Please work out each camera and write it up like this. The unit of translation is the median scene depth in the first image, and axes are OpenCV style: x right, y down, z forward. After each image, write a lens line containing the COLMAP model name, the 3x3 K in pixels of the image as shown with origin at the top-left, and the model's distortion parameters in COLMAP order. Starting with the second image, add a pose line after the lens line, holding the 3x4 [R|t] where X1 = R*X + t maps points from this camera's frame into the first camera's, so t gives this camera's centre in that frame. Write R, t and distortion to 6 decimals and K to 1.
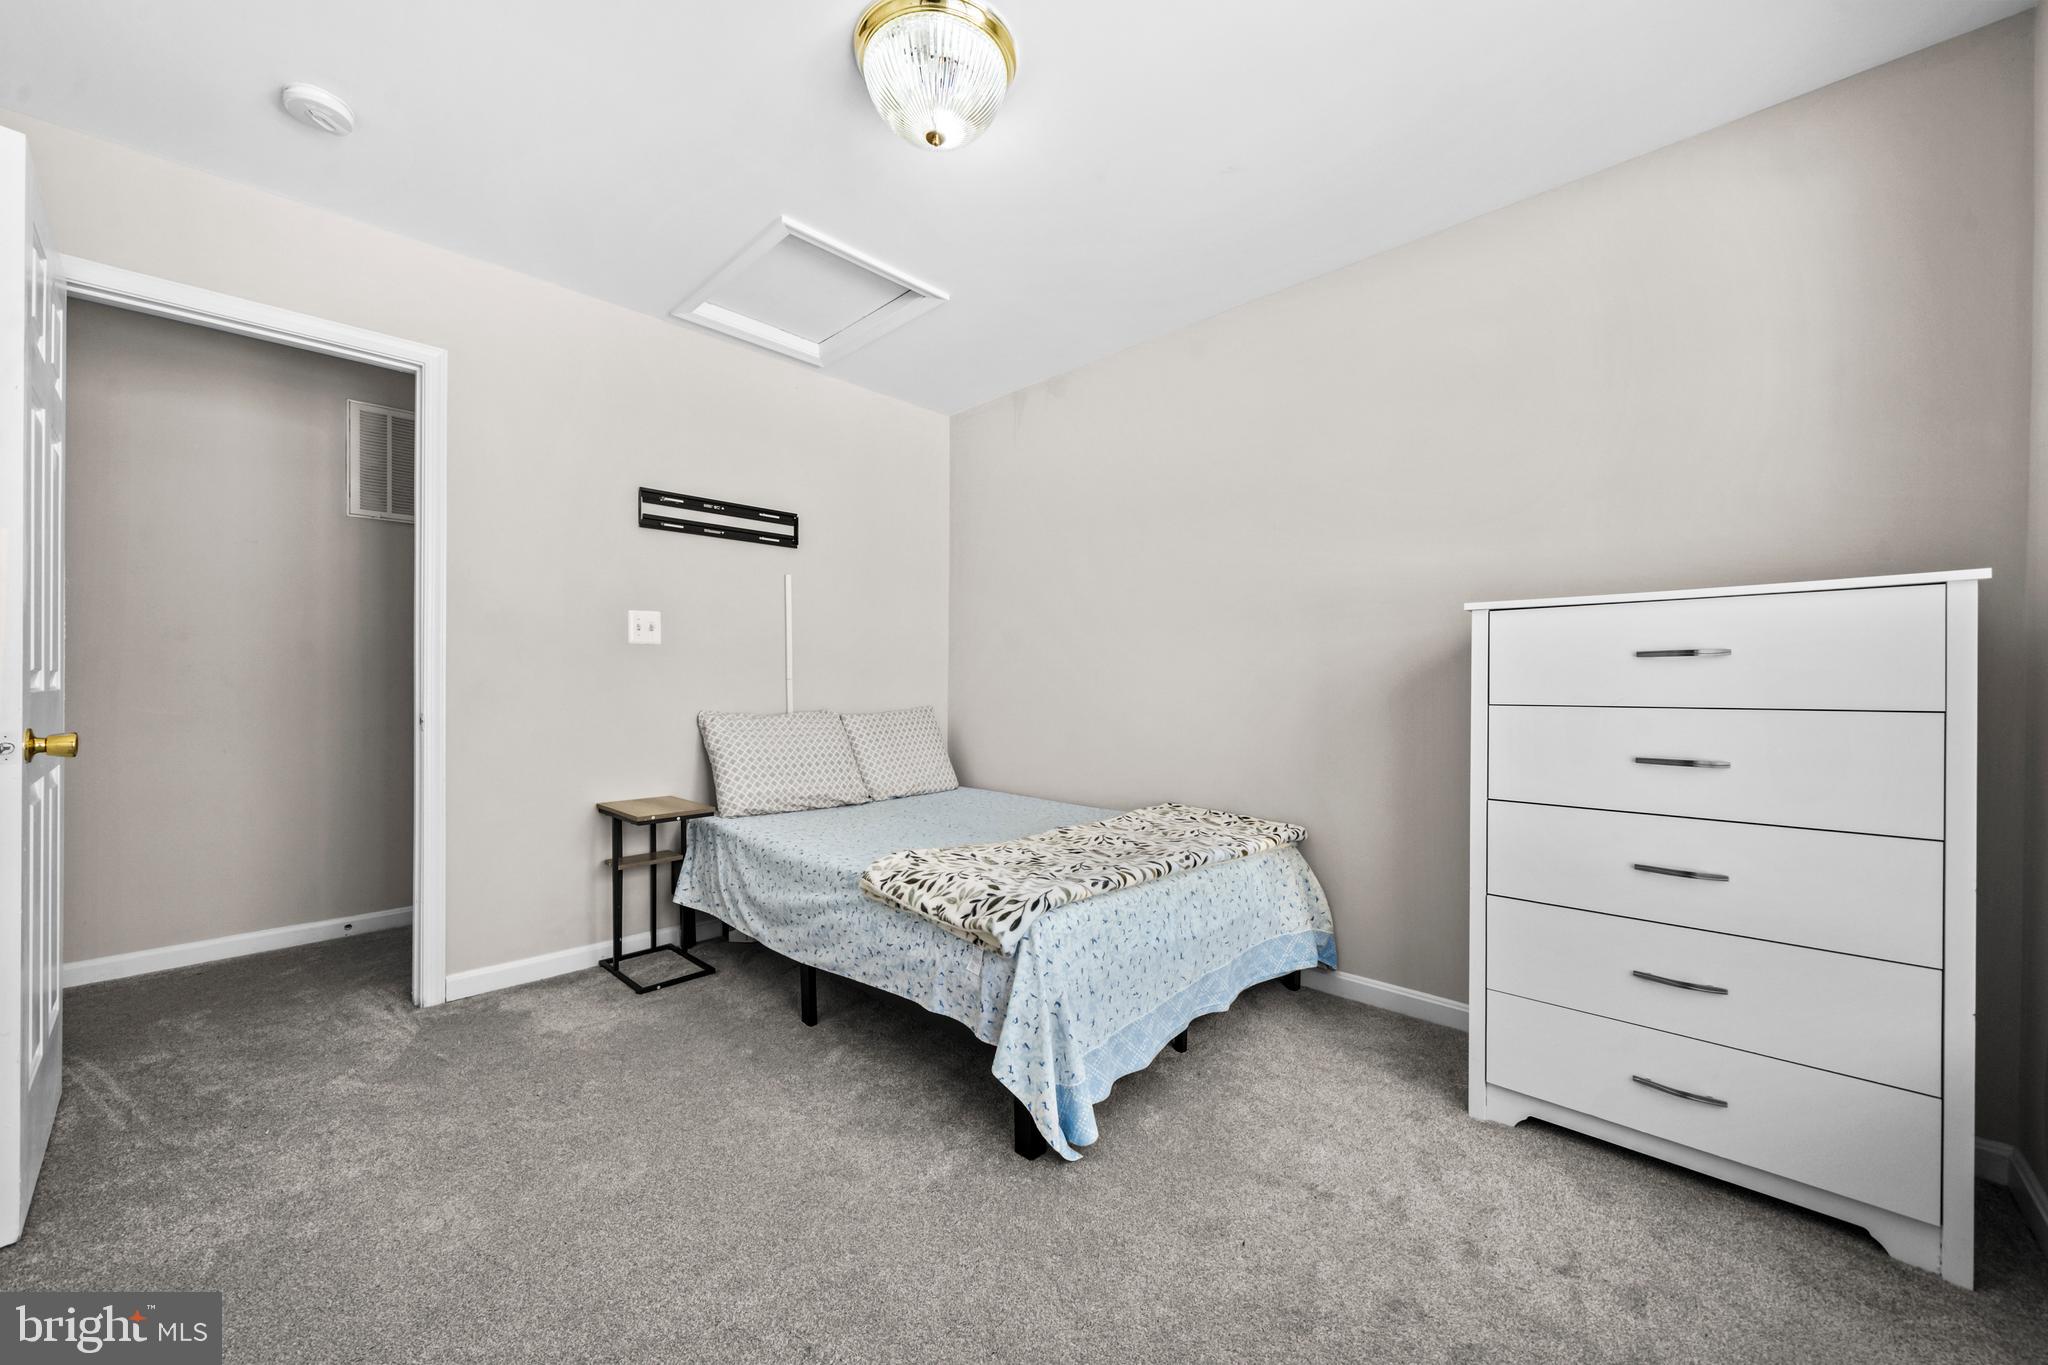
lens RADIAL K [[770.7, 0, 1025.8], [0, 770.7, 677.4], [0, 0, 1]] dist [-0.006414, -0.000003]
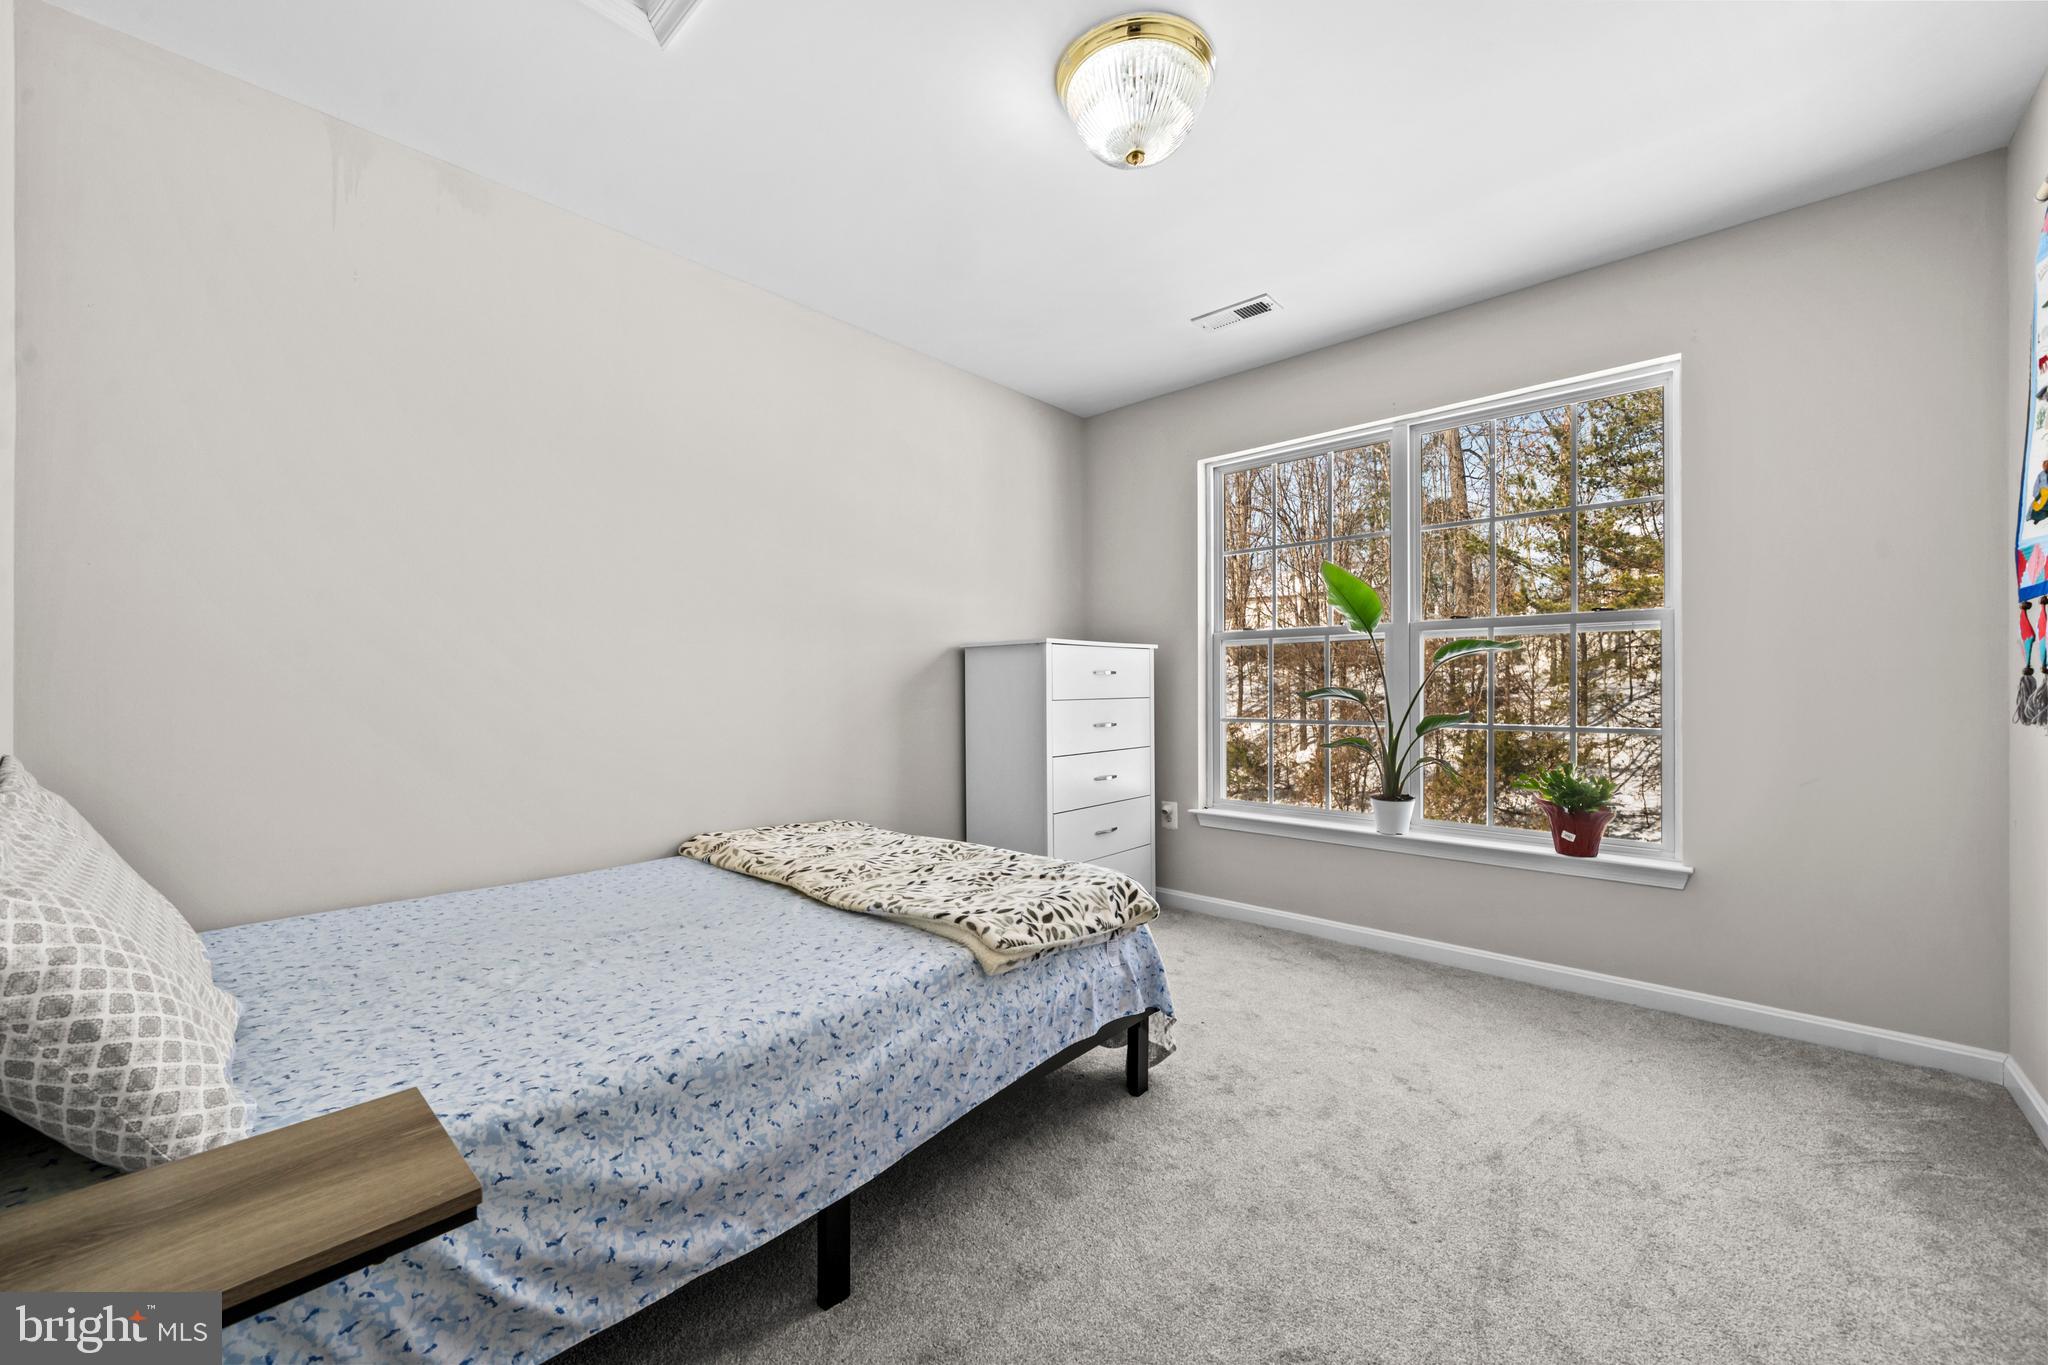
lens RADIAL K [[770.7, 0, 1025.6], [0, 770.7, 684.9], [0, 0, 1]] dist [-0.006414, -0.000003]
pose [[-0.026246, 0.002419, 0.999653, -0.999299], [0.003232, 0.999992, -0.002335, 0.004010], [-0.999650, 0.003169, -0.026254, 1.032697]]
